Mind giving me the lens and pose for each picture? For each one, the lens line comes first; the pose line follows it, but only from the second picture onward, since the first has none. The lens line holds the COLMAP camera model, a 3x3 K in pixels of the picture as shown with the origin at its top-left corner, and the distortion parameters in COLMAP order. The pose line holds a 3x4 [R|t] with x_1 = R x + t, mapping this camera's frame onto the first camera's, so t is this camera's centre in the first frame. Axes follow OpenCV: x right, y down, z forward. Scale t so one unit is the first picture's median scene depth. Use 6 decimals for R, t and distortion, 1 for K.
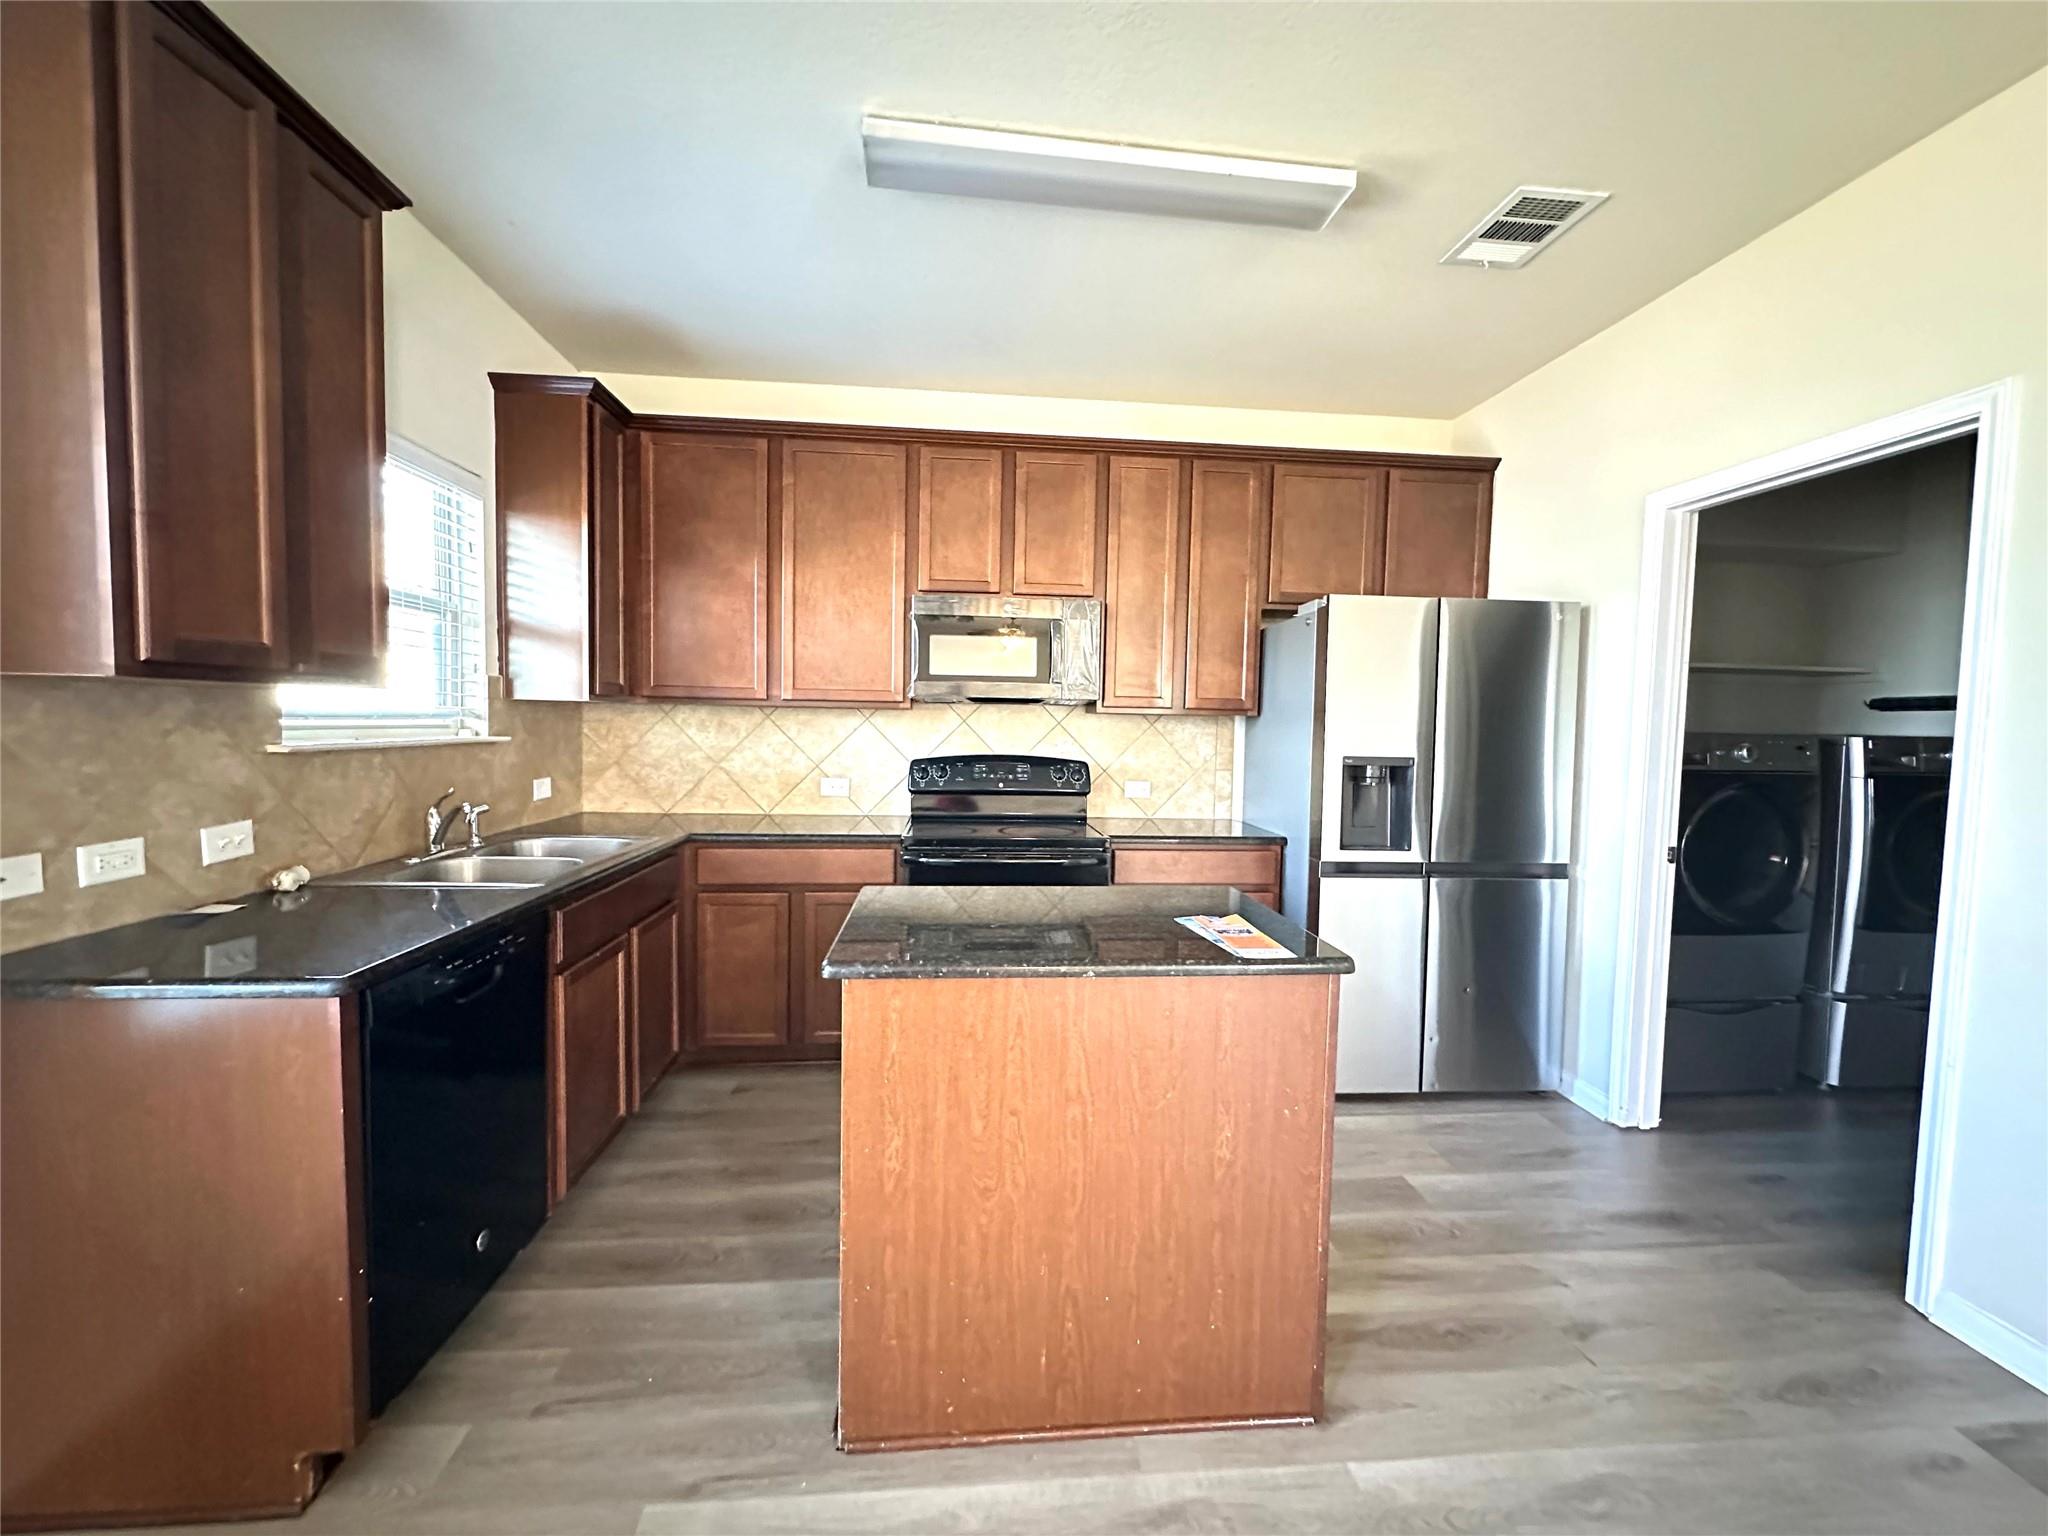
lens RADIAL K [[816.5, 0, 1029.8], [0, 816.5, 764.4], [0, 0, 1]] dist [-0.000002, 0.001063]
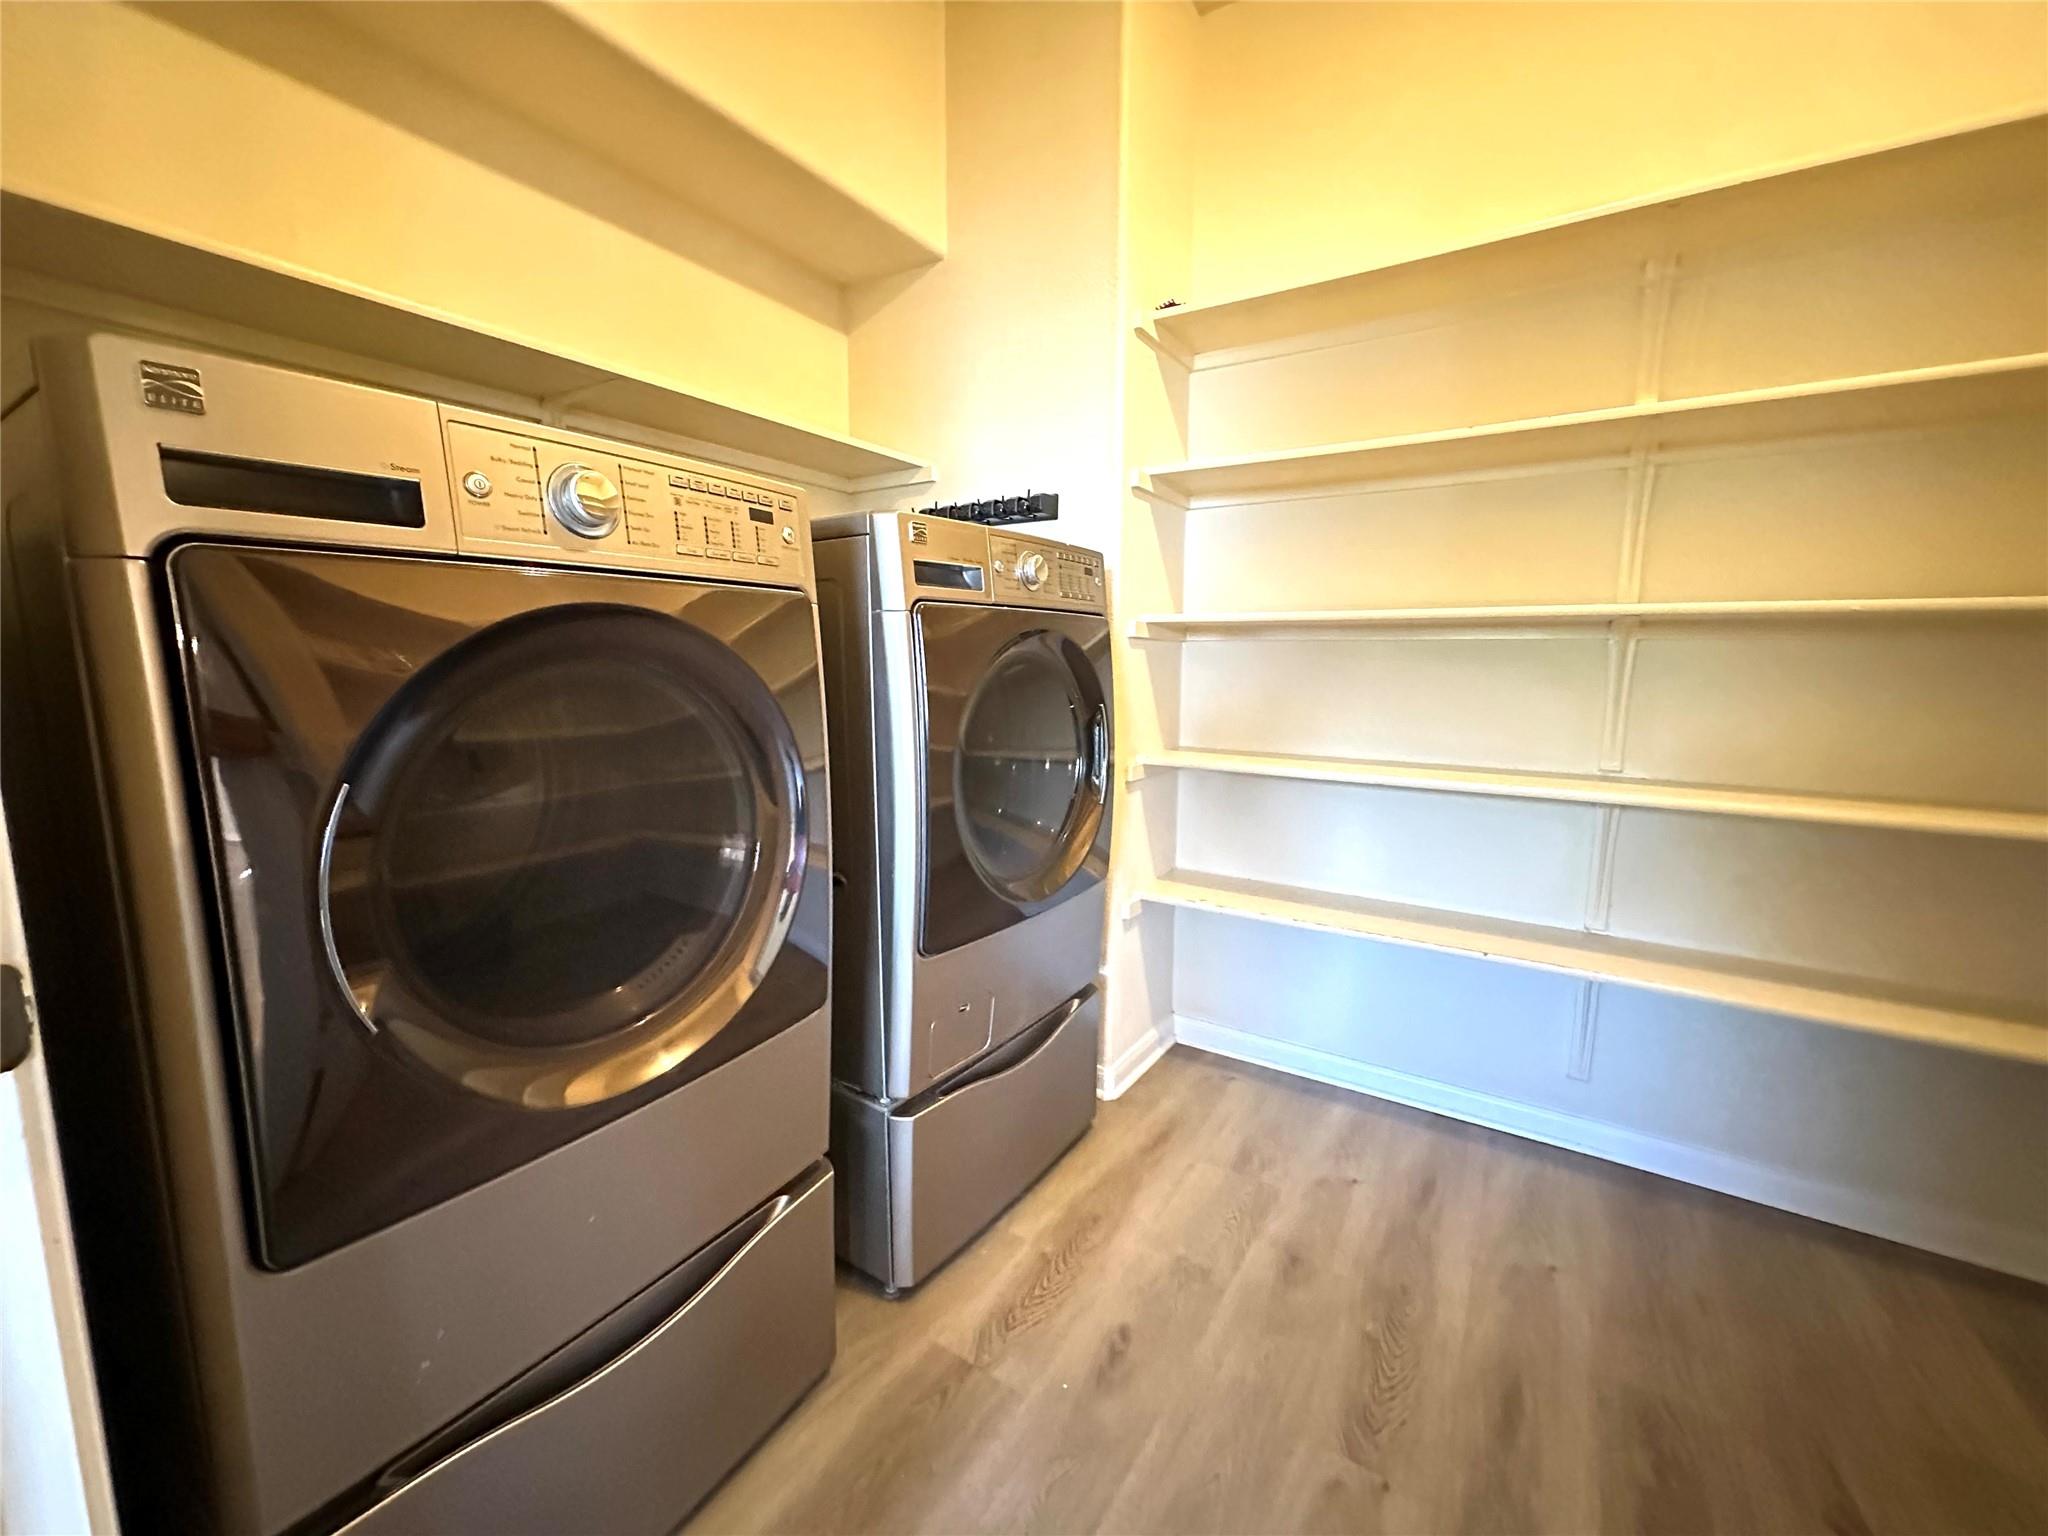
lens RADIAL K [[816.5, 0, 1023.4], [0, 816.5, 770.8], [0, 0, 1]] dist [-0.000002, 0.001063]
pose [[0.626650, -0.127179, 0.768853, 0.626635], [0.049420, 0.991093, 0.123661, 0.040782], [-0.777732, -0.039495, 0.627354, 0.593185]]
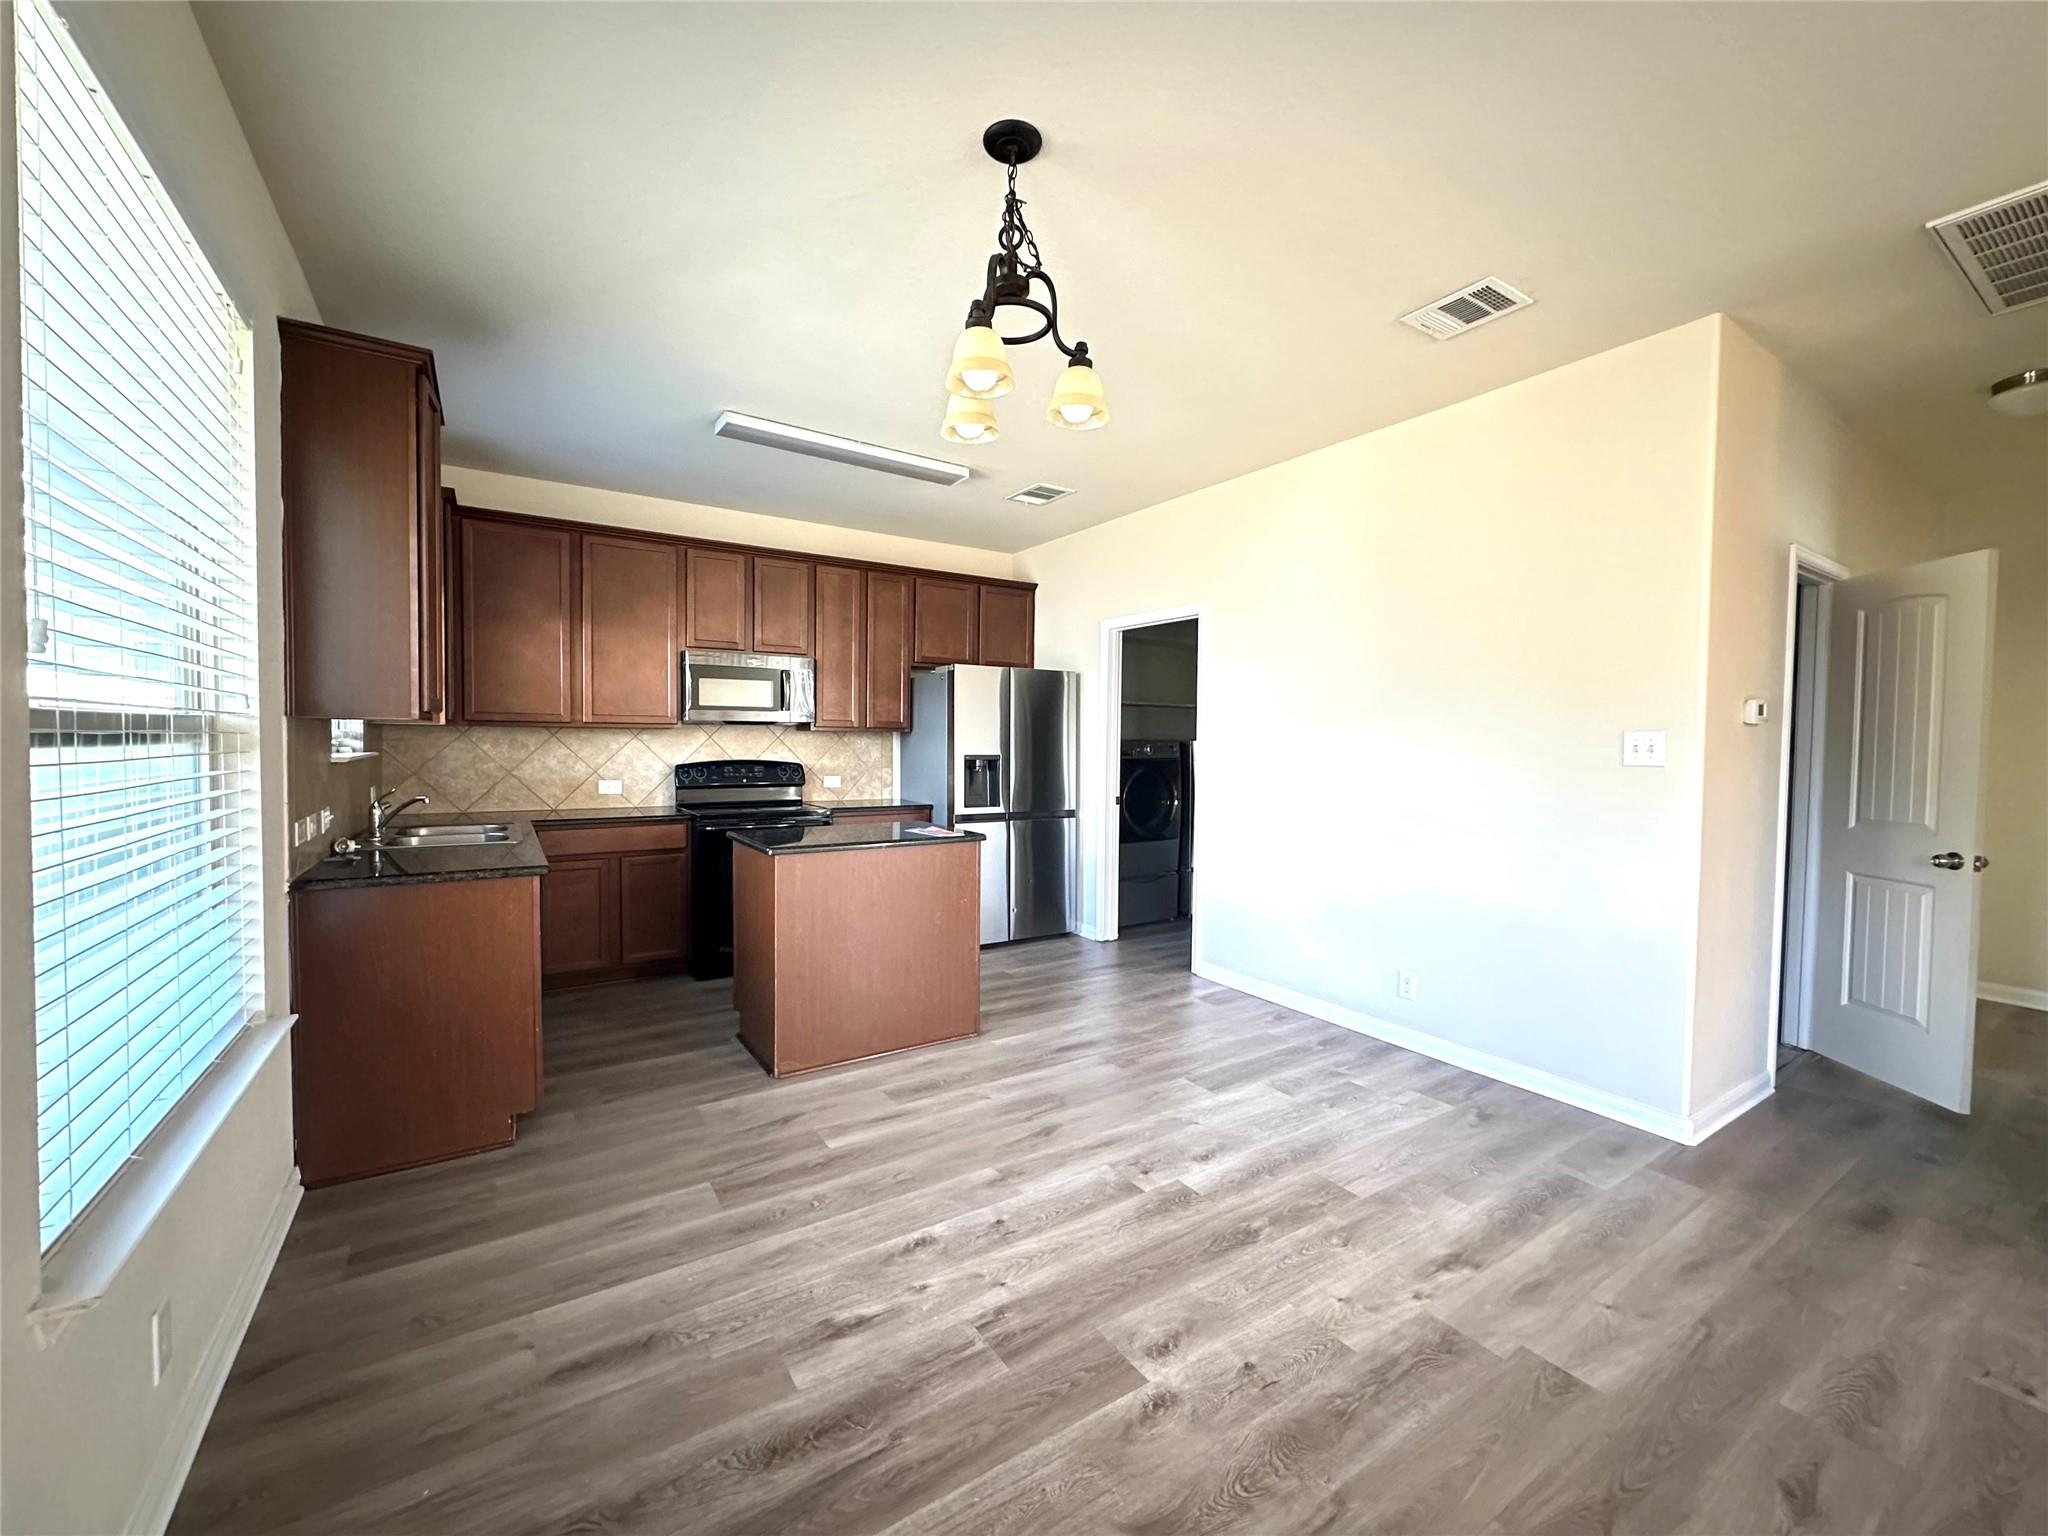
lens RADIAL K [[816.5, 0, 1024.2], [0, 816.5, 763.6], [0, 0, 1]] dist [-0.000002, 0.001063]
pose [[0.883050, -0.024515, 0.468638, -0.300447], [0.031929, 0.999459, -0.007881, 0.024166], [-0.468191, 0.021923, 0.883355, -0.566238]]
